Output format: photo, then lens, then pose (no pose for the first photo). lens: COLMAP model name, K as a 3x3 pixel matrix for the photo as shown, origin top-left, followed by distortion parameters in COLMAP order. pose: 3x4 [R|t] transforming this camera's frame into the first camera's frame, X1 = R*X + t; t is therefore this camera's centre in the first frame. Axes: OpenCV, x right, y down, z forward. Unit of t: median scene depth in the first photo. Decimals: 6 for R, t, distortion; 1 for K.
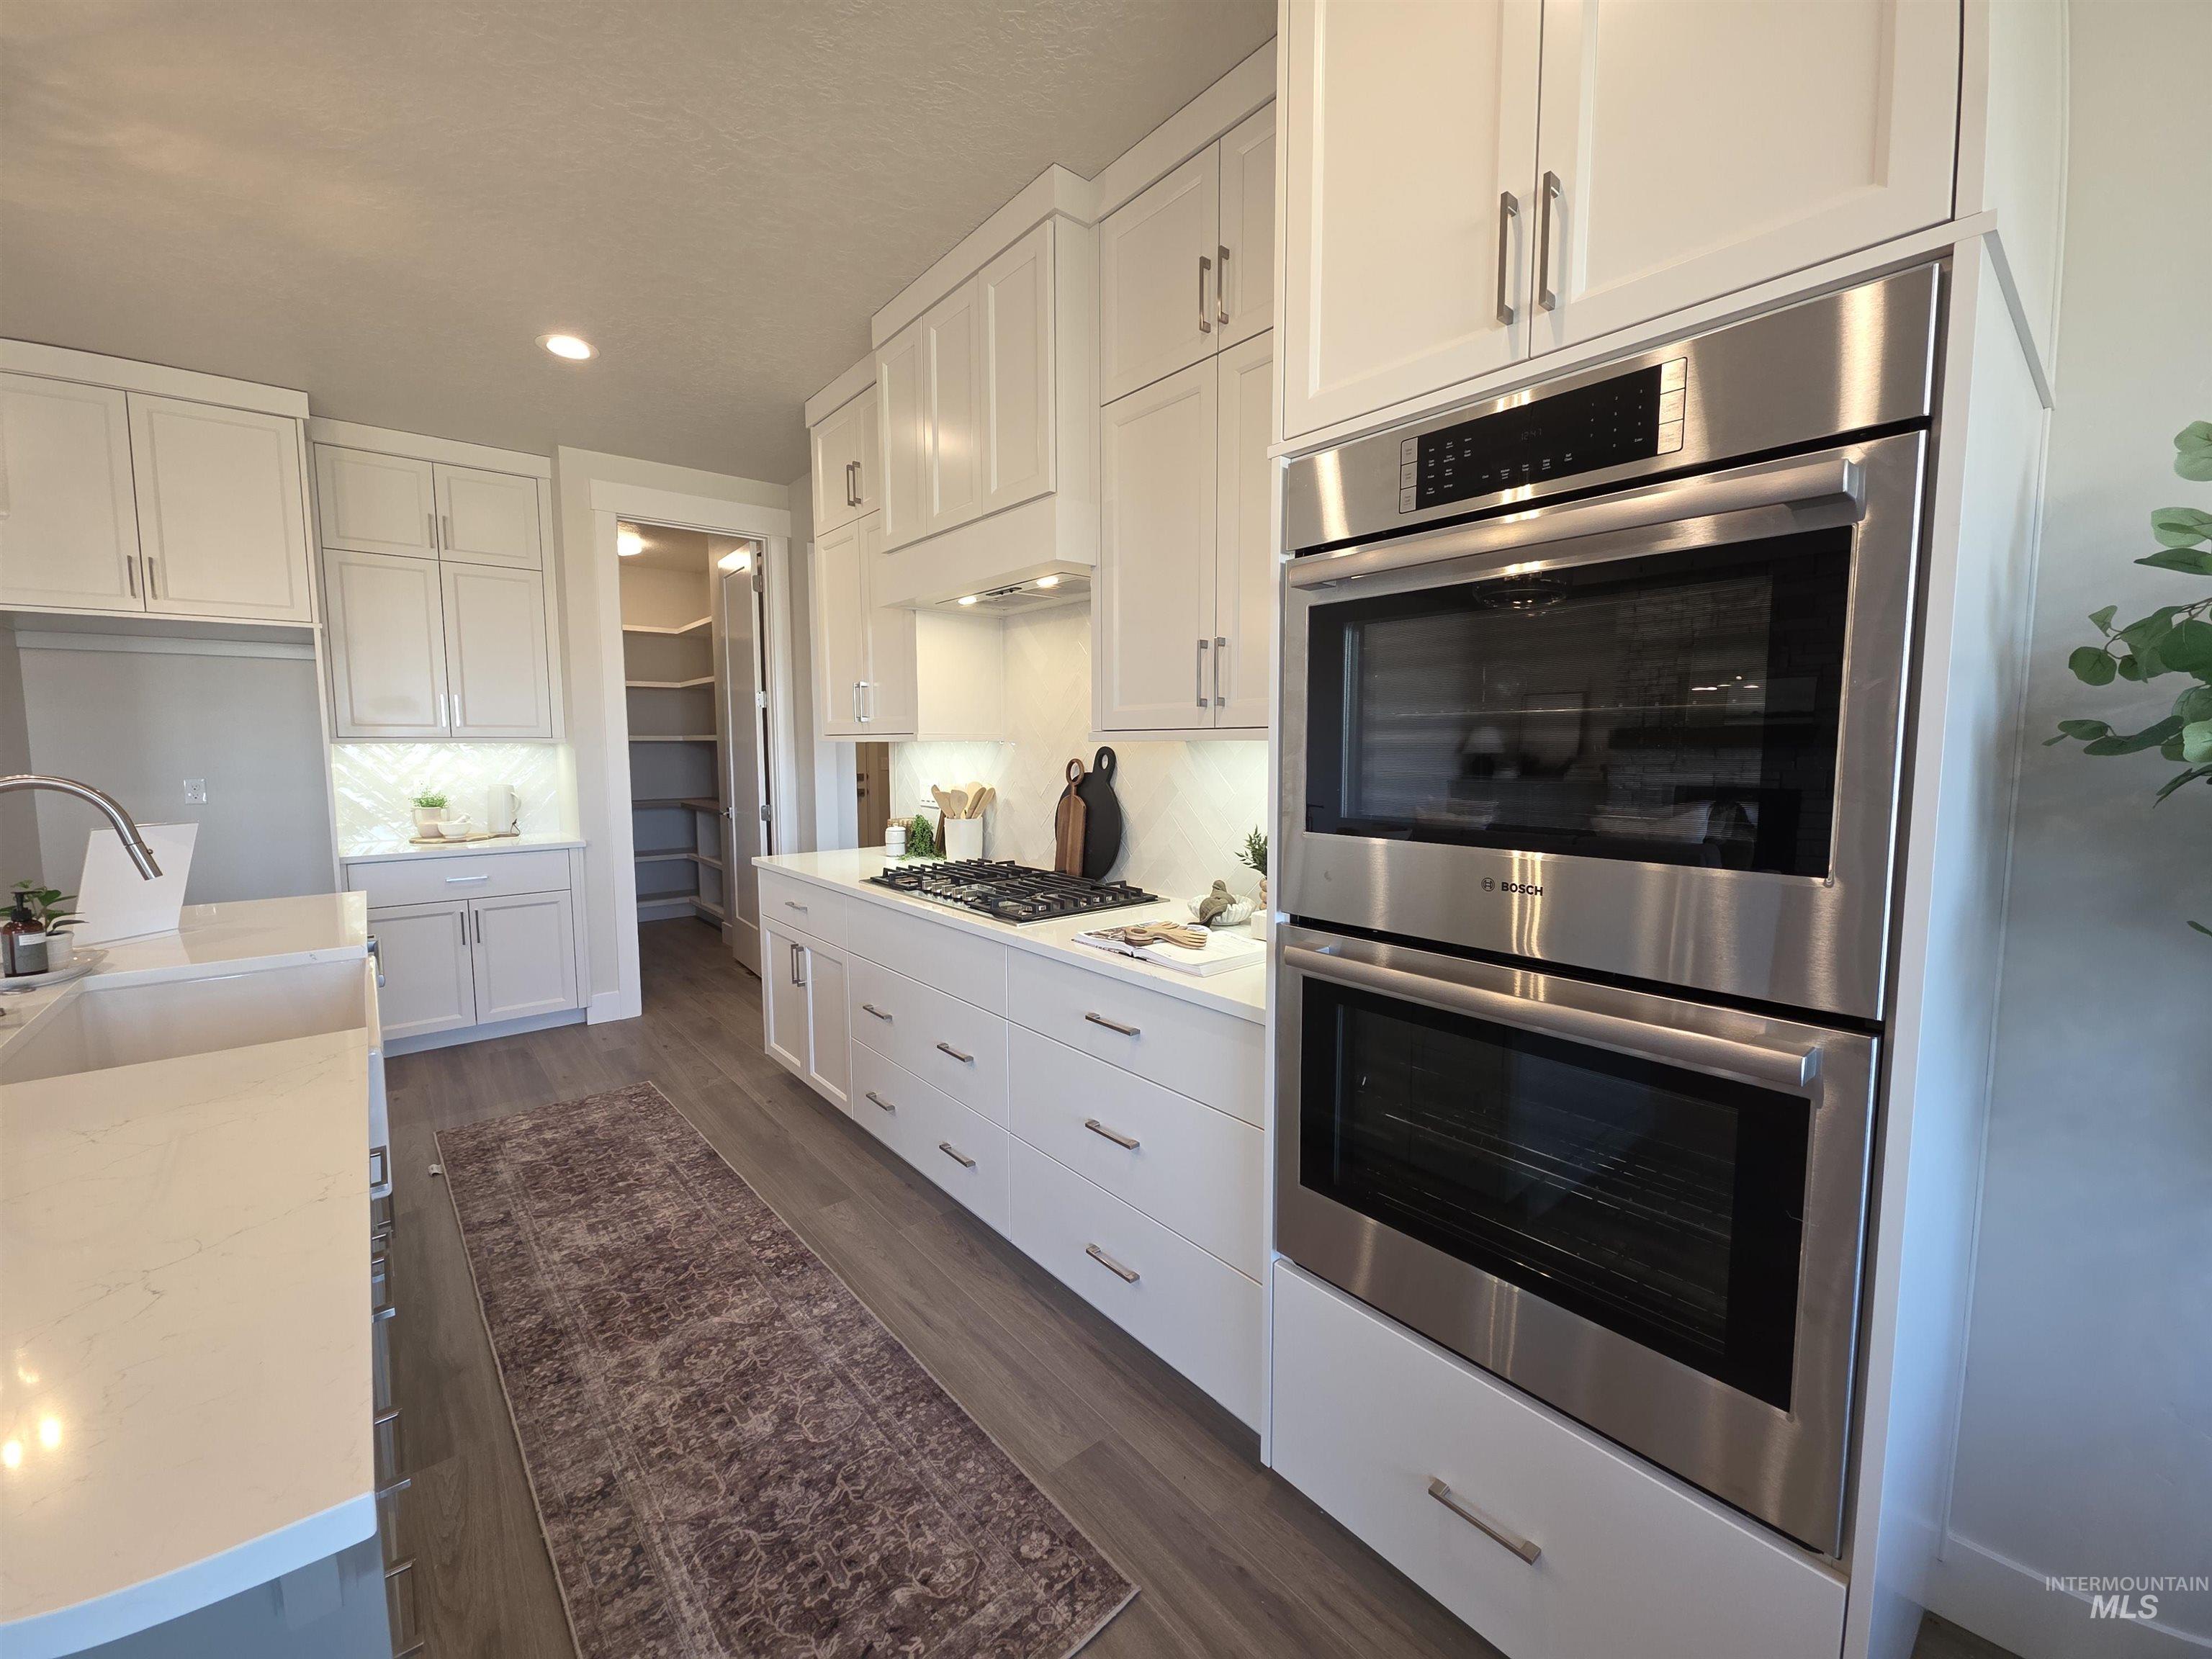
lens RADIAL K [[874.5, 0, 1106.5], [0, 874.5, 821.6], [0, 0, 1]] dist [0.015904, -0.009617]
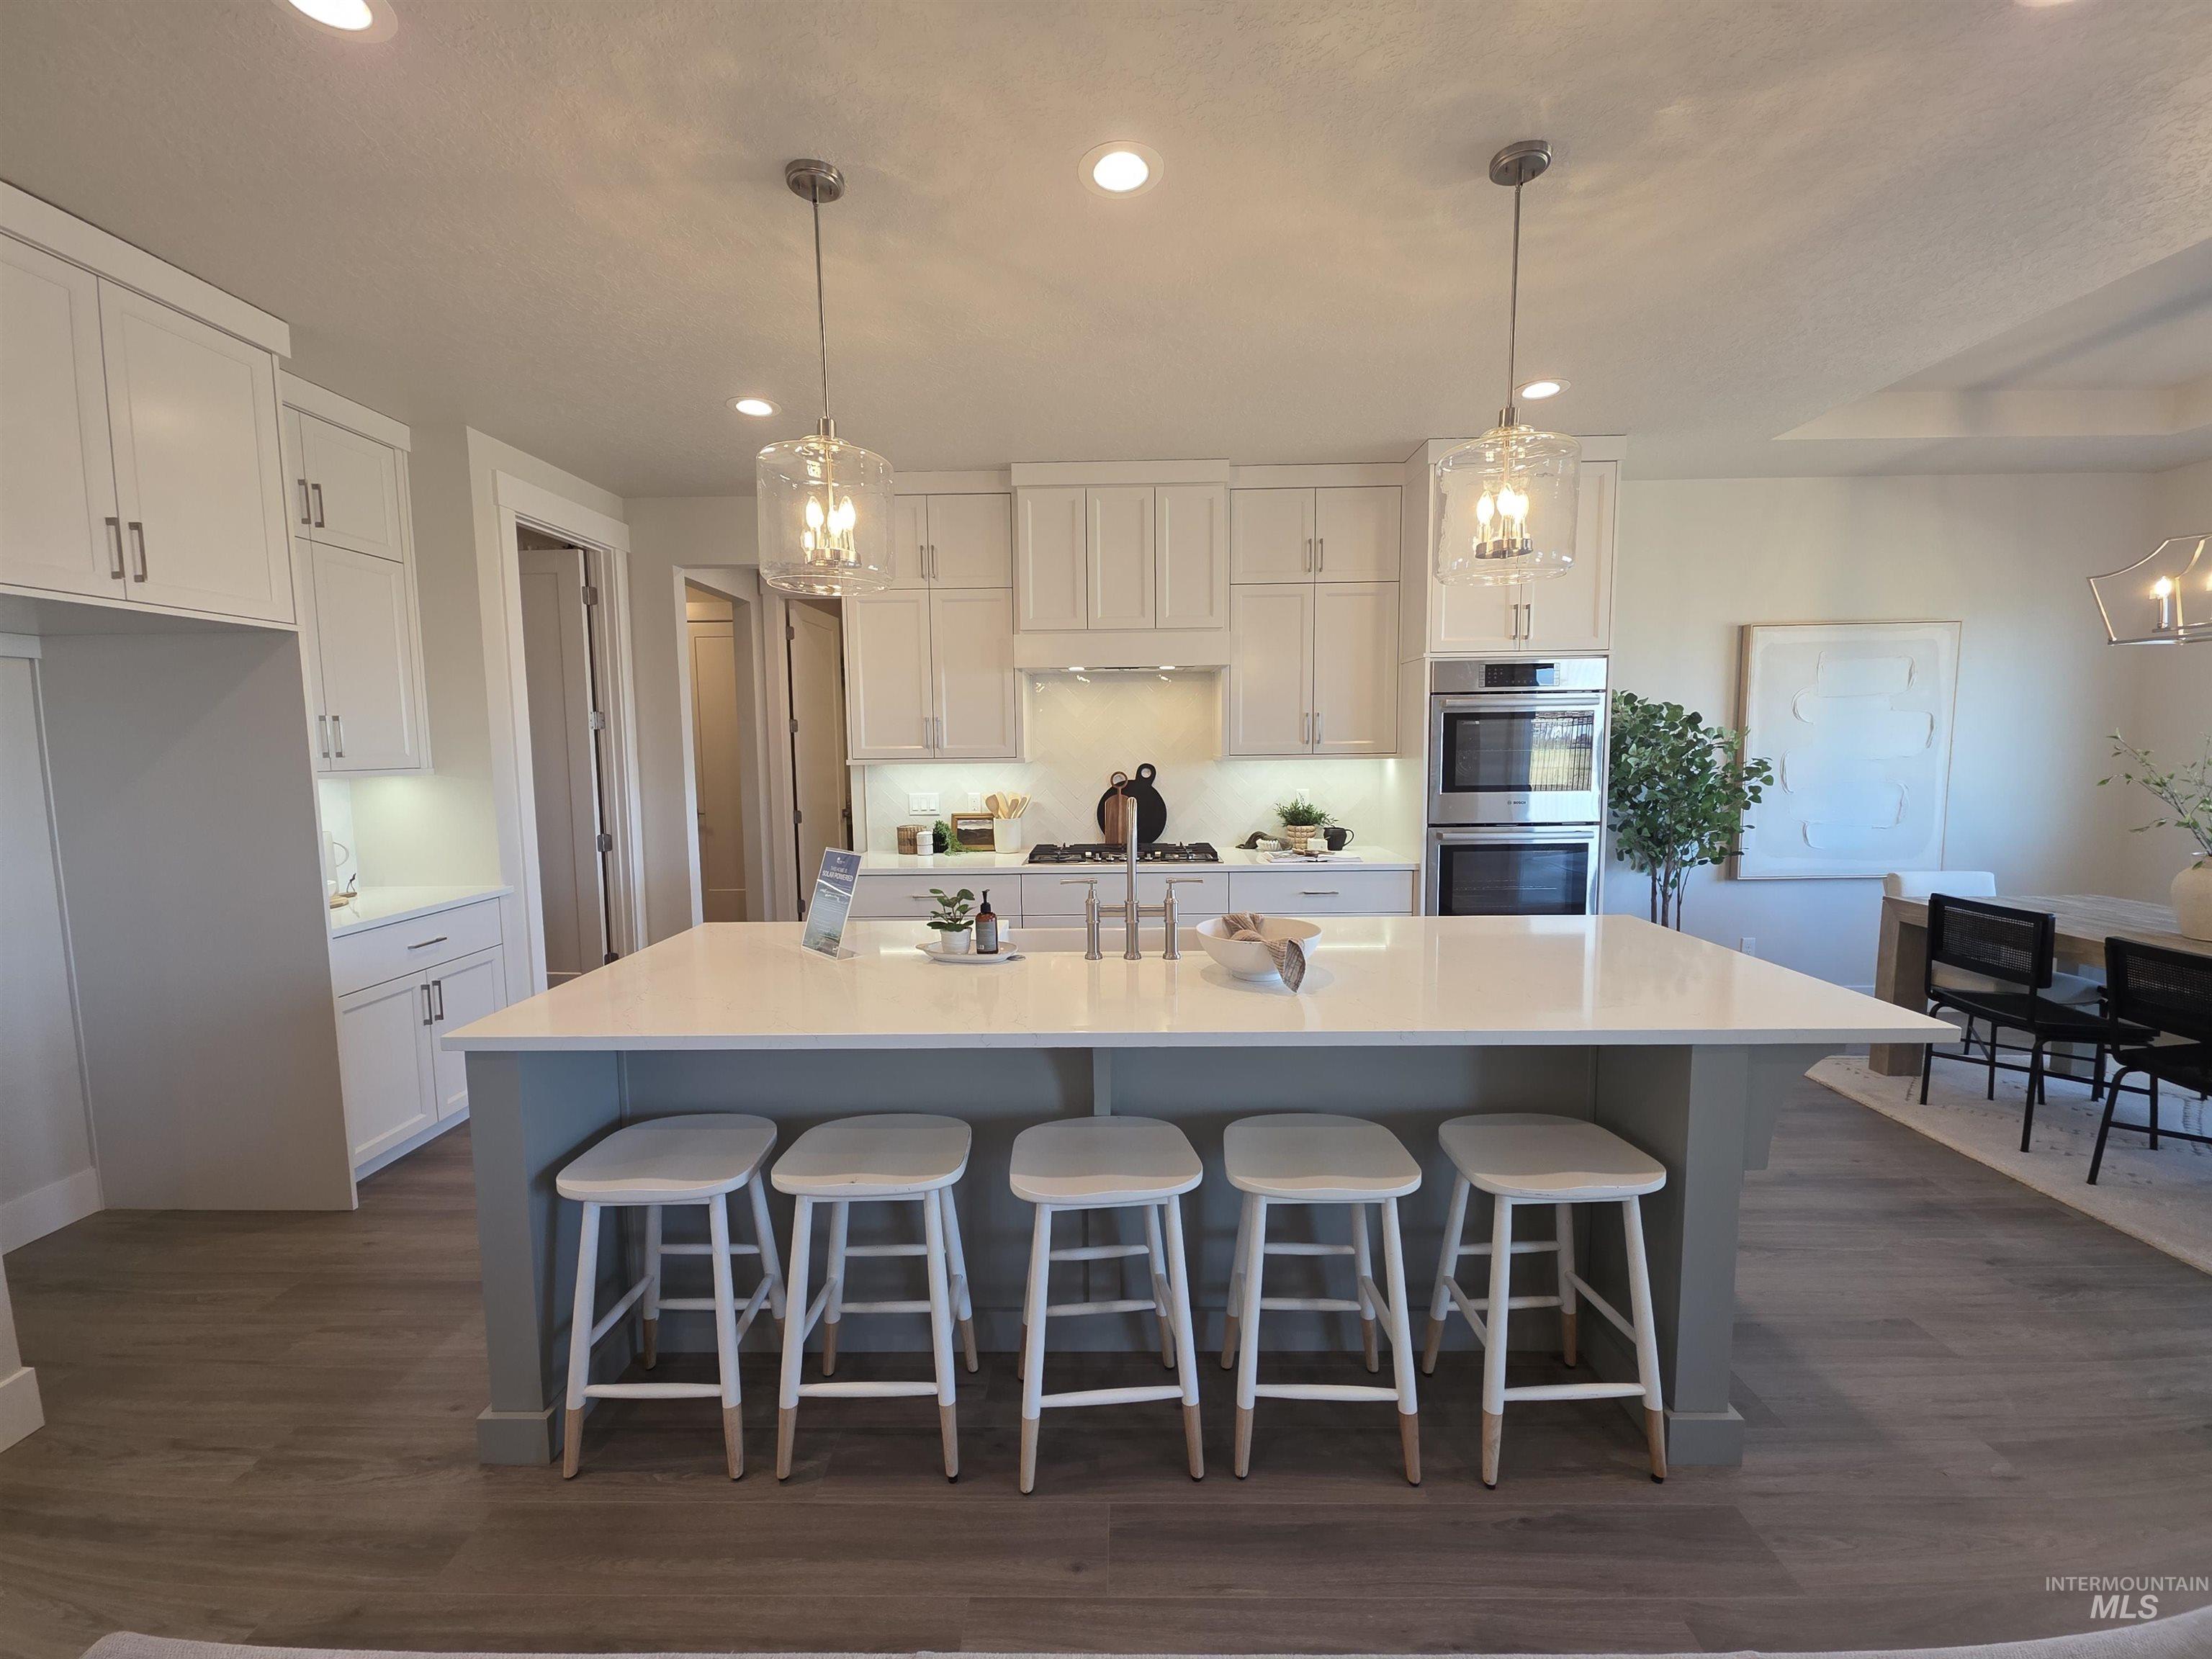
lens RADIAL K [[874.5, 0, 1106.5], [0, 874.5, 821.6], [0, 0, 1]] dist [0.015904, -0.009617]
pose [[0.657680, -0.073880, 0.749666, -1.099003], [0.078116, 0.996503, 0.029676, -0.026458], [-0.749236, 0.039044, 0.661151, -0.020121]]
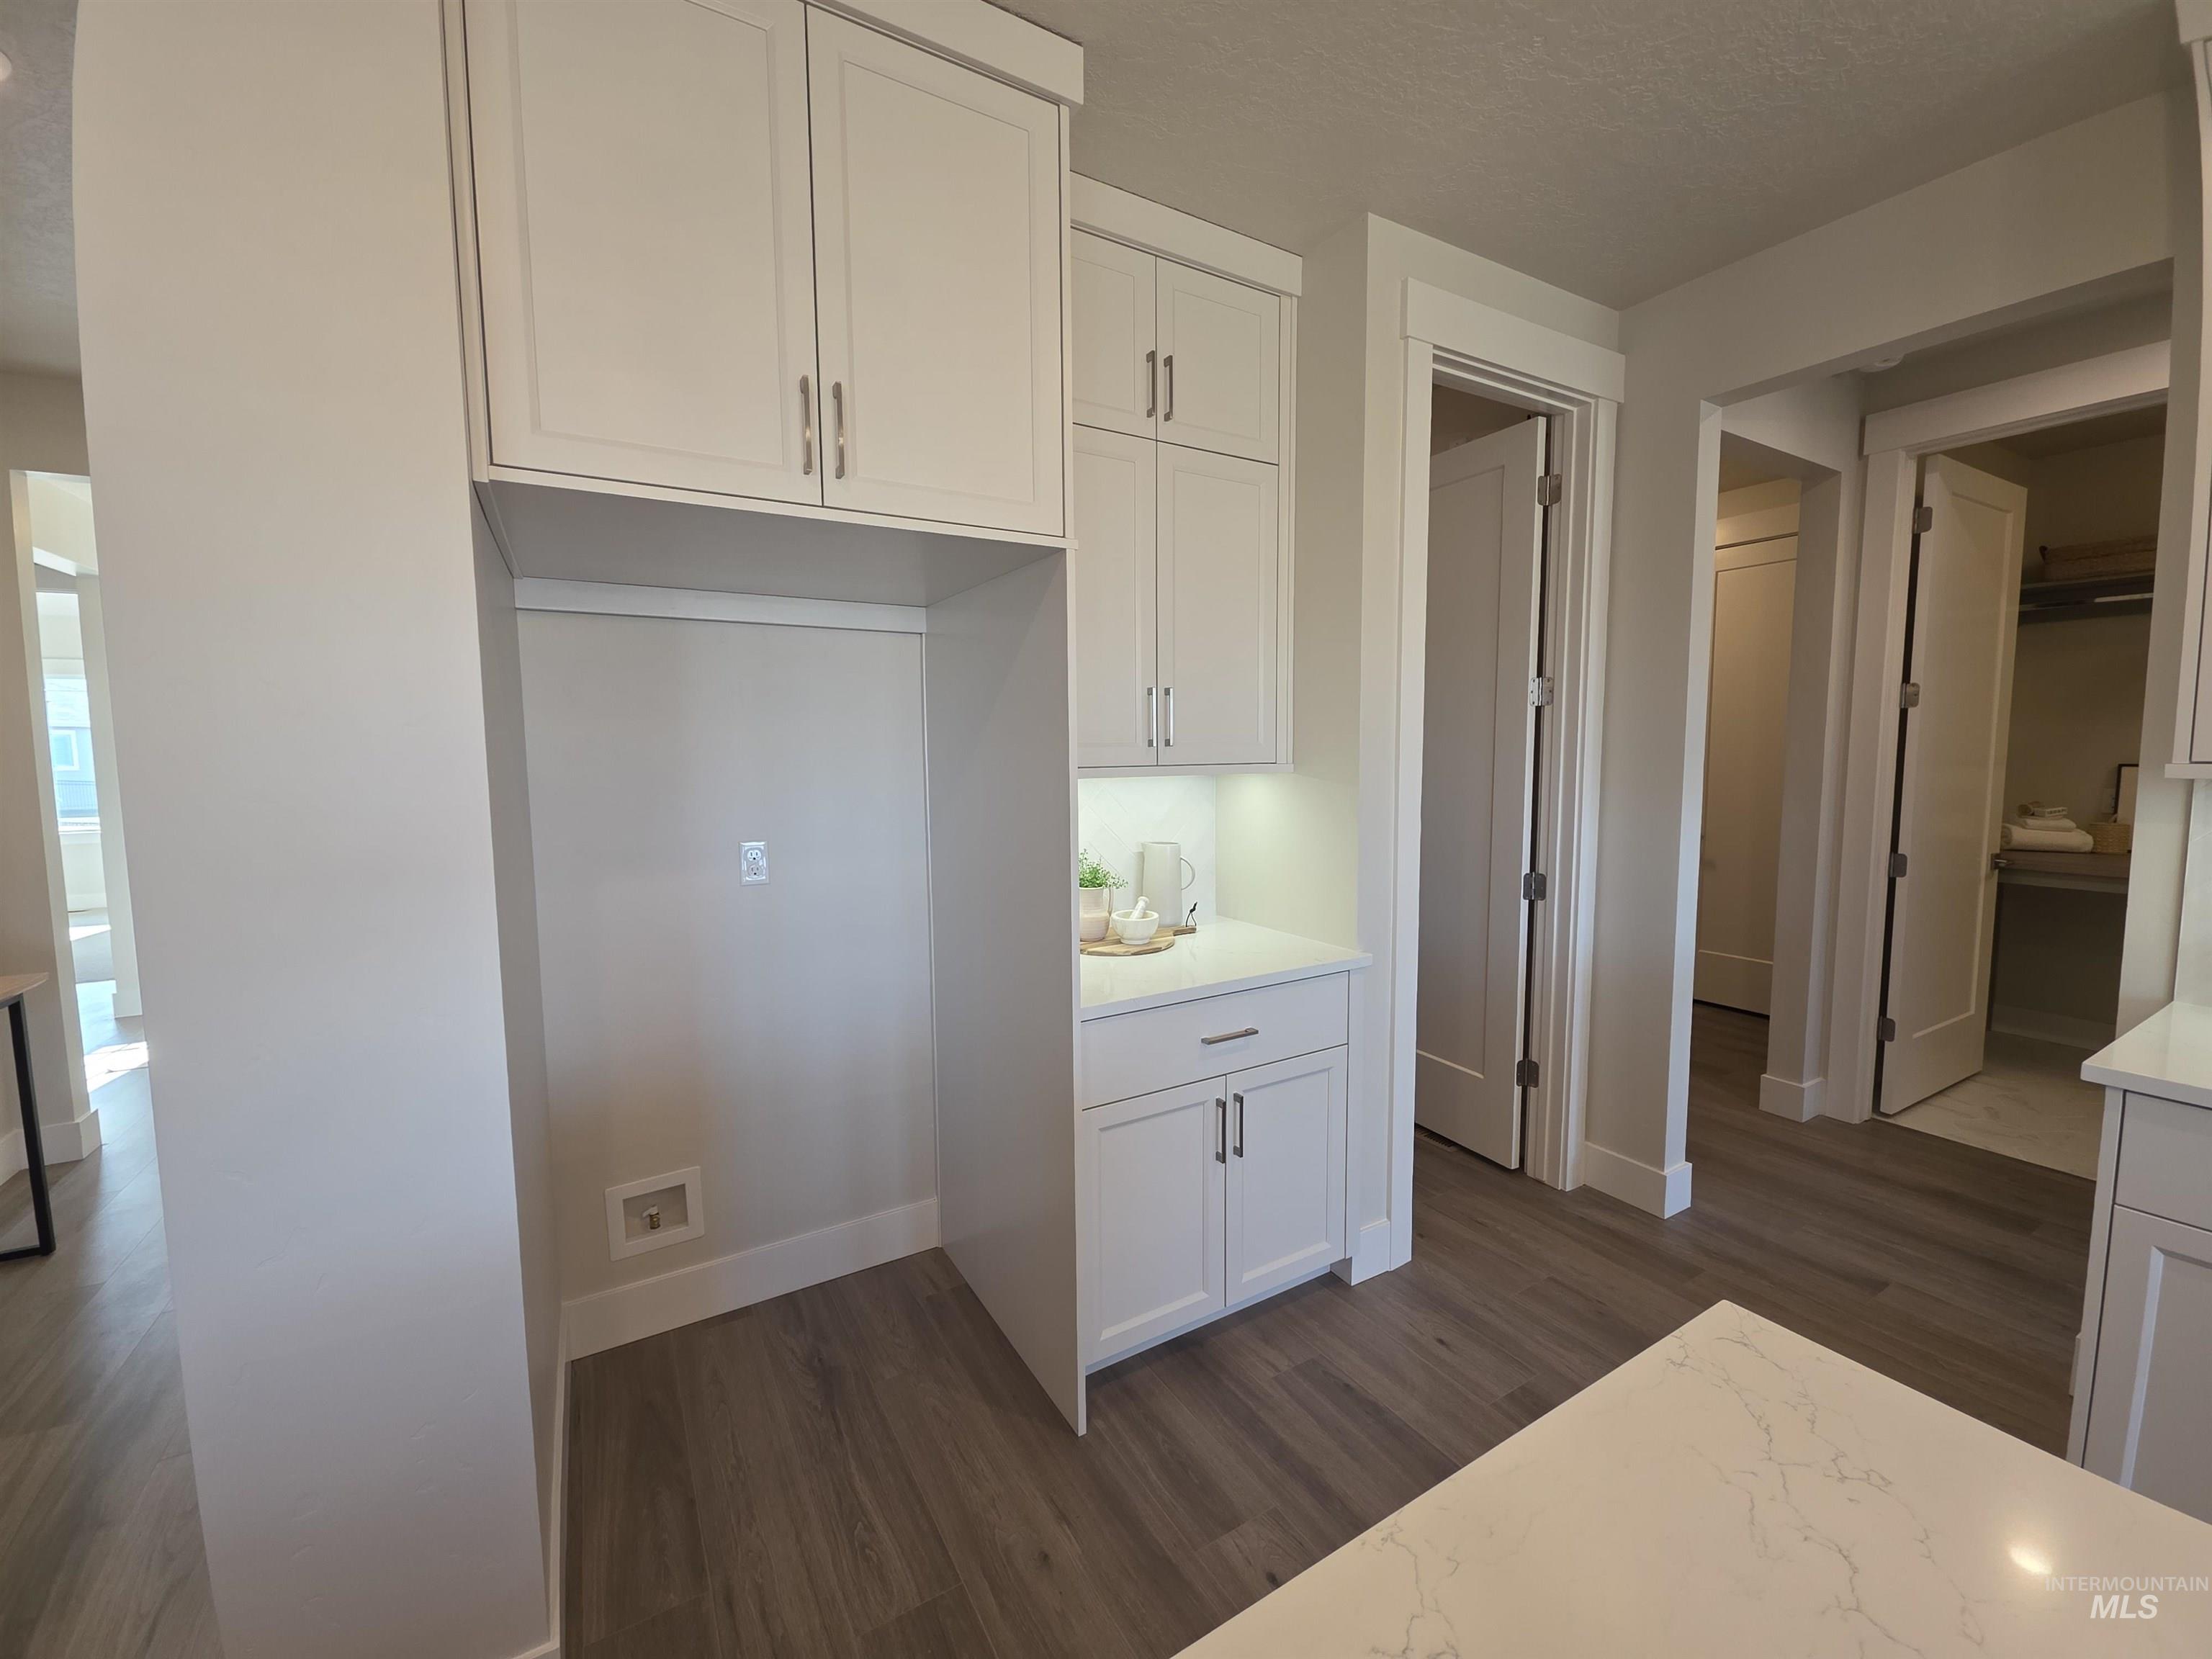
lens RADIAL K [[874.5, 0, 1106.5], [0, 874.5, 821.6], [0, 0, 1]] dist [0.015904, -0.009617]
pose [[0.985987, 0.006537, -0.166694, -0.855931], [-0.007395, 0.999962, -0.004528, -0.071549], [0.166658, 0.005698, 0.985998, 0.564373]]
